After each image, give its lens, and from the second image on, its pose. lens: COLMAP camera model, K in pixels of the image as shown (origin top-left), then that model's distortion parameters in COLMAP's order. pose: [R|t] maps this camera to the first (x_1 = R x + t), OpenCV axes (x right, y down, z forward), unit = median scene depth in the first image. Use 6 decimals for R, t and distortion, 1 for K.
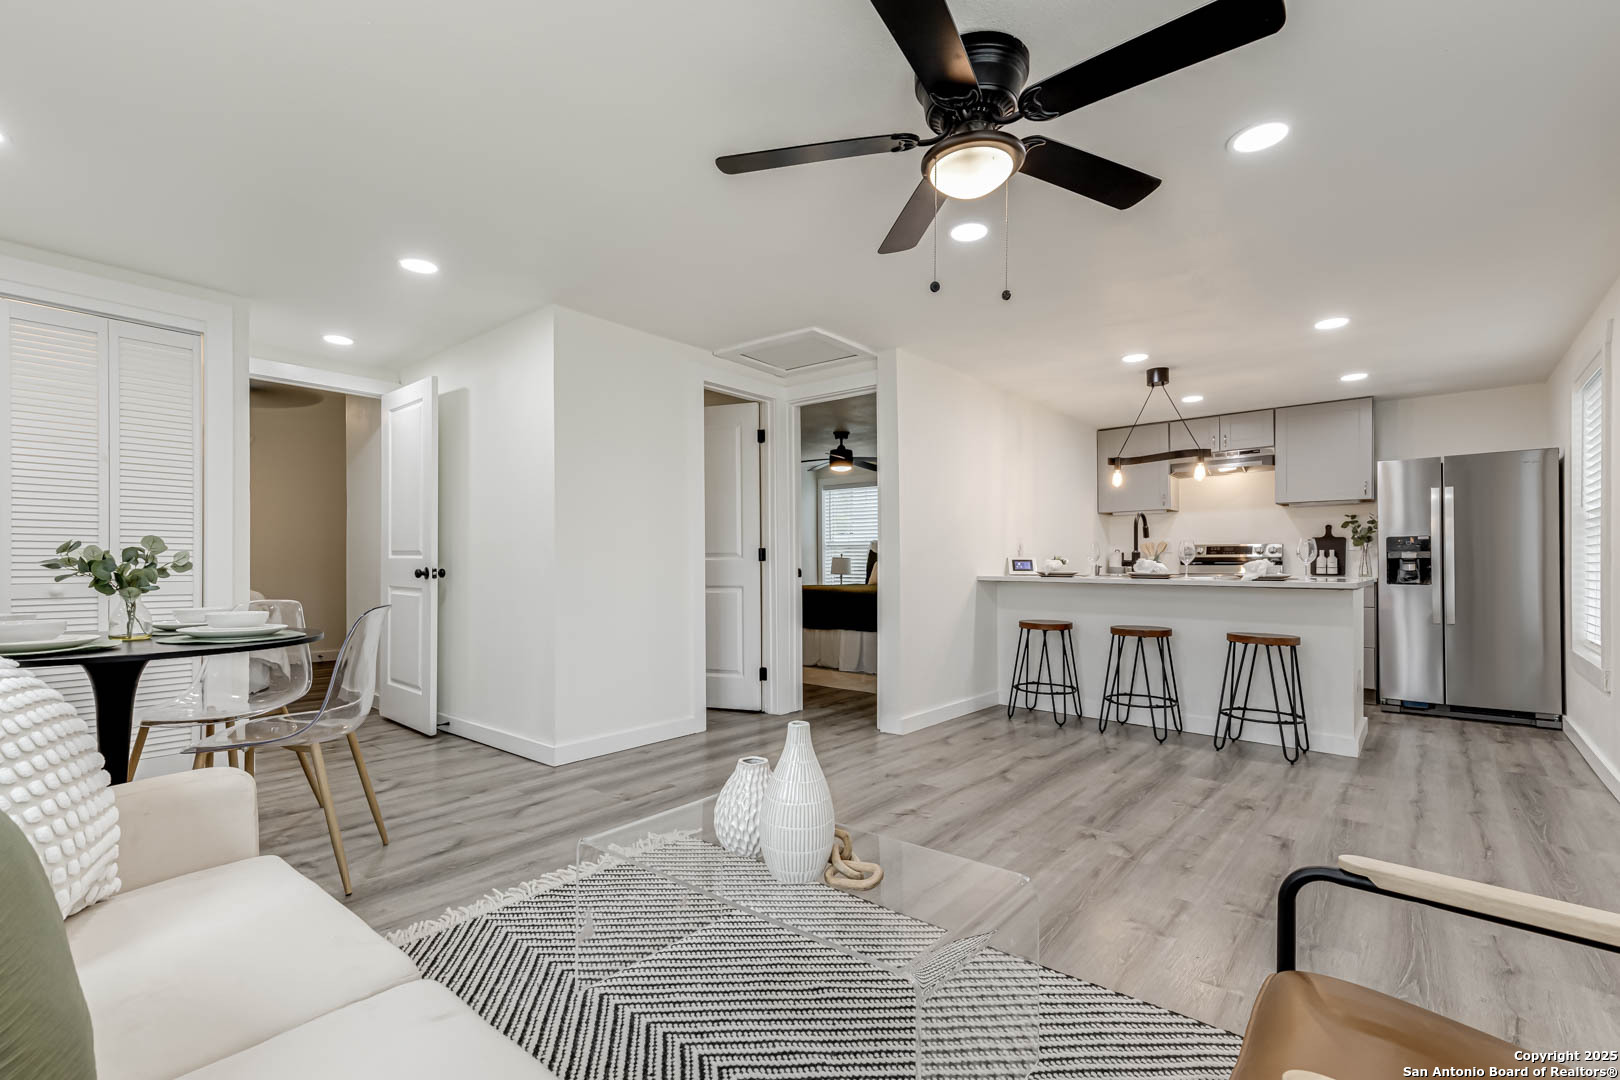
lens RADIAL K [[728.5, 0, 809.4], [0, 728.5, 563.3], [0, 0, 1]] dist [0.025508, 0.000823]
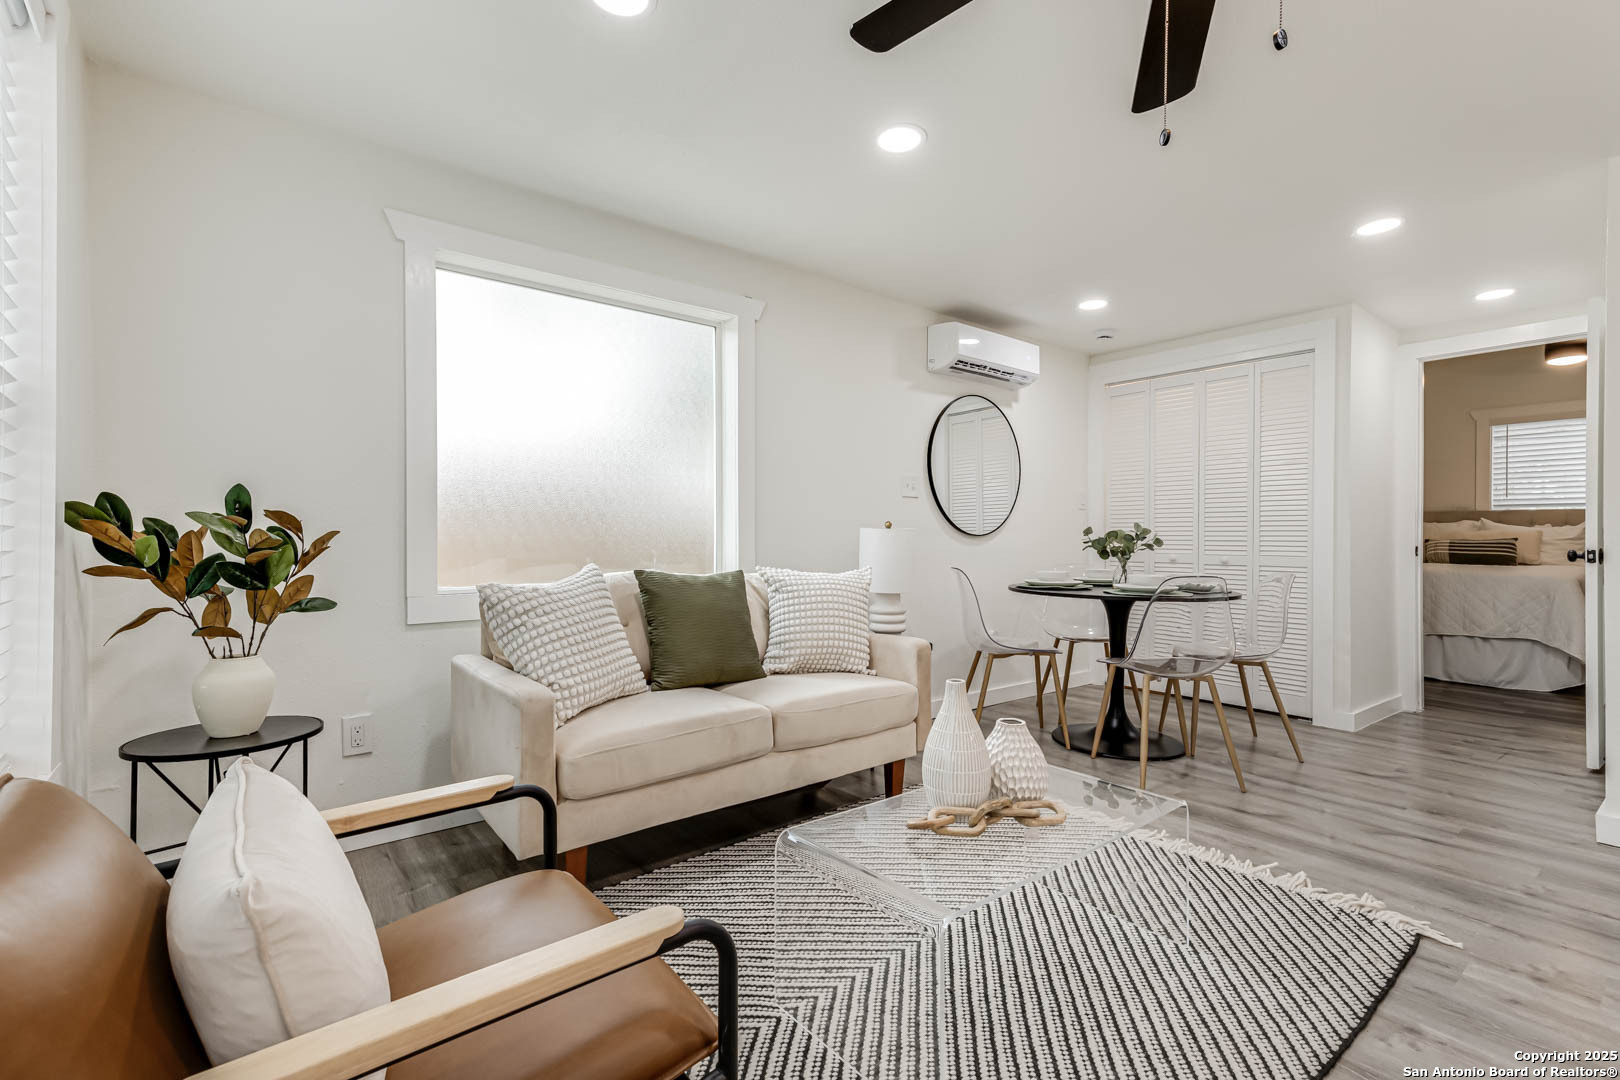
lens RADIAL K [[725.6, 0, 830.8], [0, 725.6, 540.5], [0, 0, 1]] dist [0.047822, -0.000369]
pose [[-0.168871, -0.002338, -0.985635, 0.337879], [-0.007349, 0.999972, -0.001113, 0.003548], [0.985611, 0.007055, -0.168884, 0.301894]]
